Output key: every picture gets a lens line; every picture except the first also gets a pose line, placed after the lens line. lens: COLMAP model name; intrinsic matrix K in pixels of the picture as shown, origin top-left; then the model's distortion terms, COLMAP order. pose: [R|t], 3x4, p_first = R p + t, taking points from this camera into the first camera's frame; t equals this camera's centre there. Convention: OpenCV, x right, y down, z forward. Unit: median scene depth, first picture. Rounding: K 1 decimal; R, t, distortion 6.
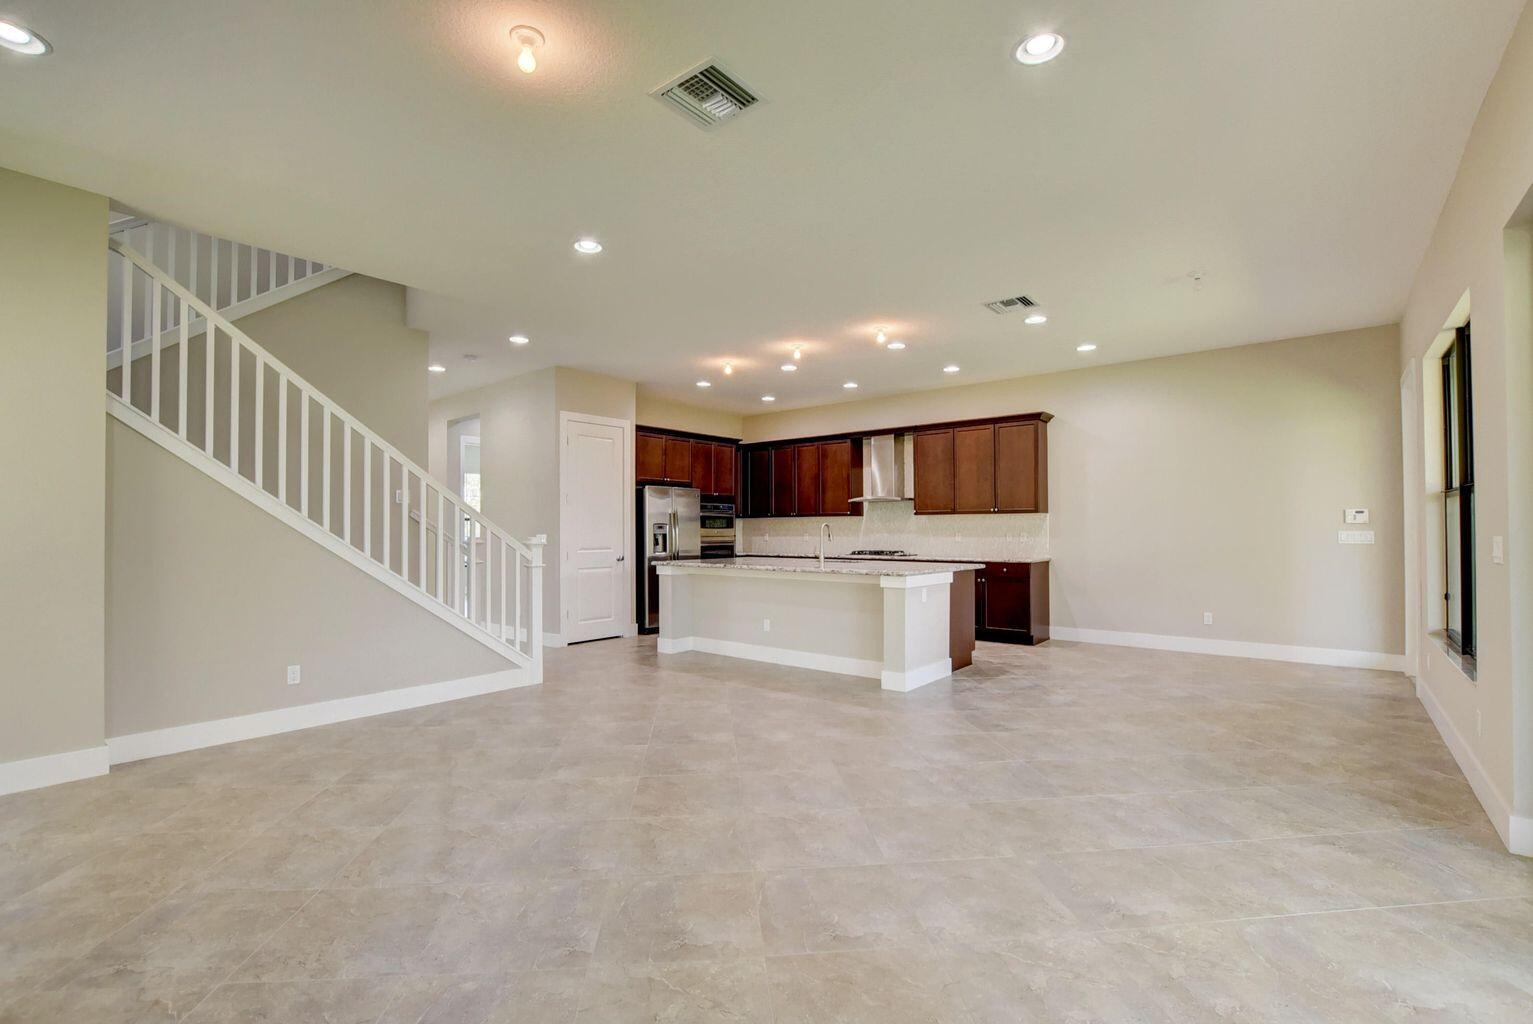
lens RADIAL K [[669.2, 0, 766.5], [0, 669.2, 512.0], [0, 0, 1]] dist [-0.021947, 0.000720]
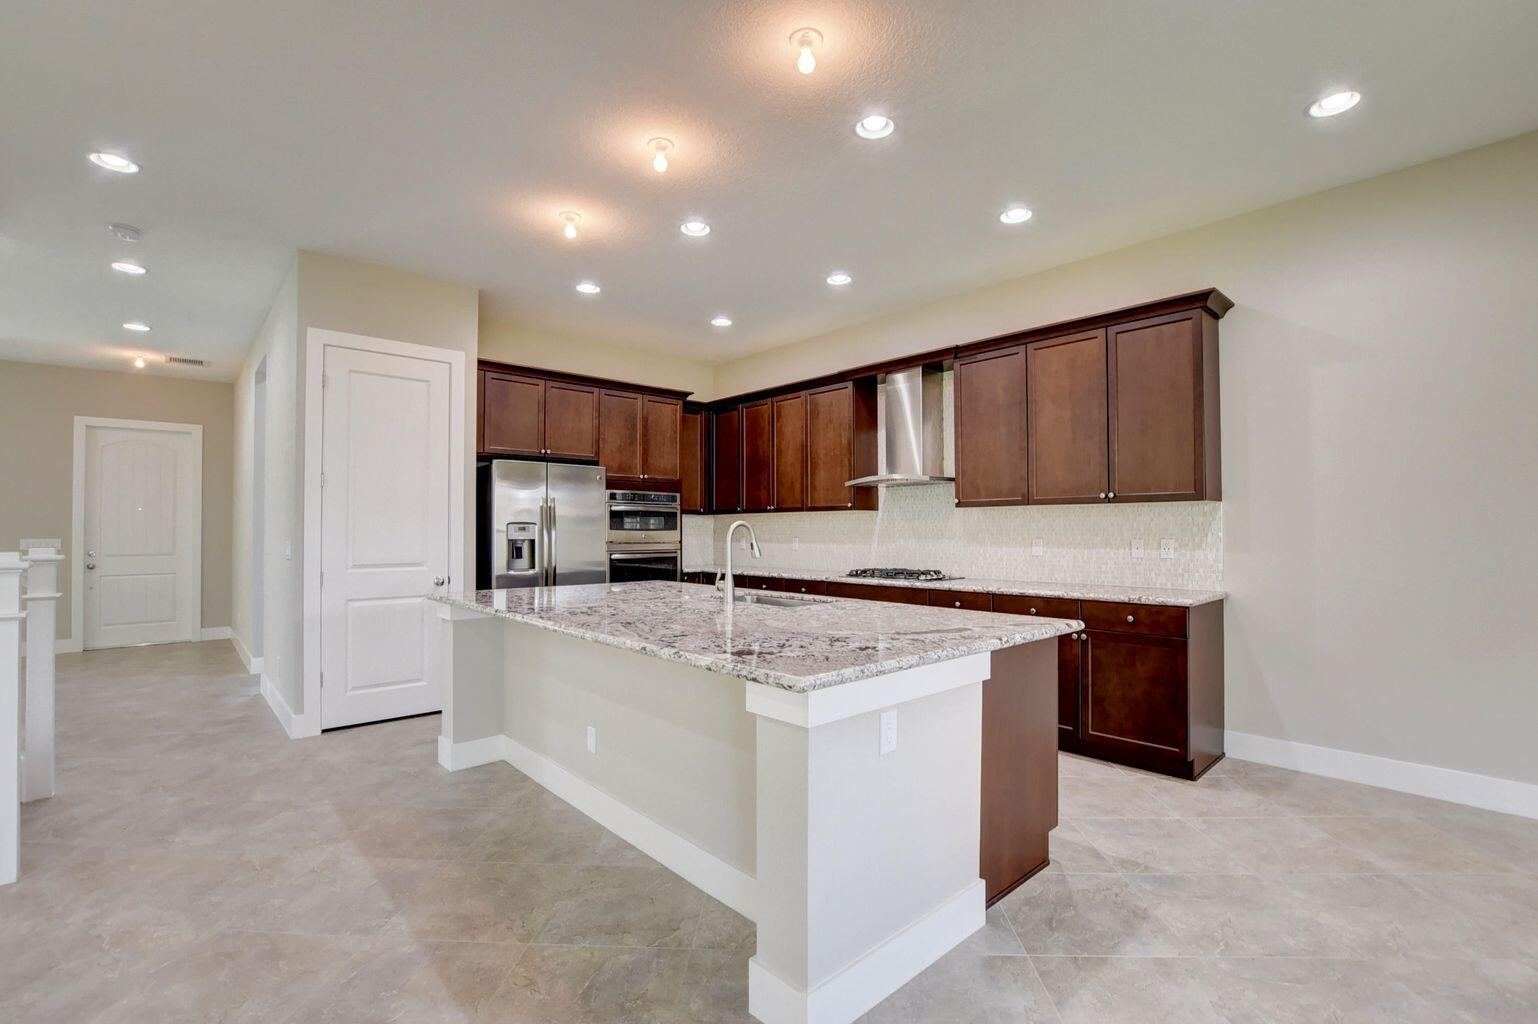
lens RADIAL K [[671.4, 0, 769.0], [0, 671.4, 512.0], [0, 0, 1]] dist [-0.021947, 0.000720]
pose [[0.990294, -0.002442, -0.138966, 0.145779], [0.002490, 0.999997, 0.000171, 0.007872], [0.138965, -0.000516, 0.990297, 0.428168]]
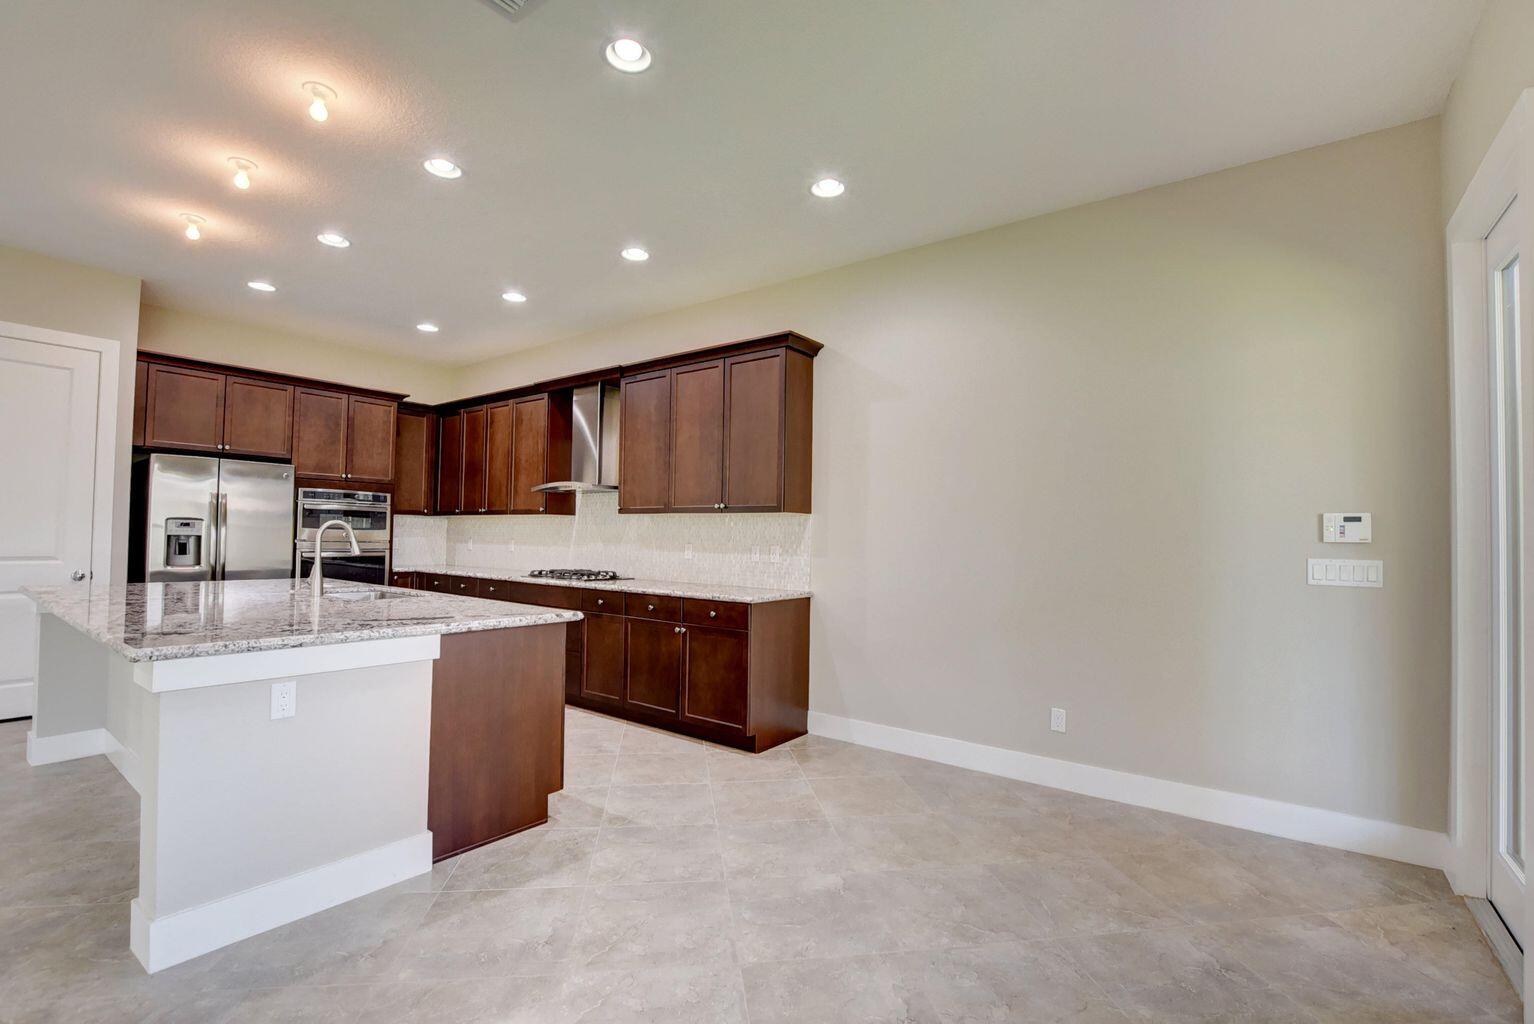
lens RADIAL K [[668.0, 0, 758.0], [0, 668.0, 515.8], [0, 0, 1]] dist [-0.029429, 0.004679]
pose [[0.998953, 0.022466, 0.039850, 0.326647], [-0.022242, 0.999734, -0.006062, 0.007097], [-0.039976, 0.005169, 0.999187, 0.392106]]
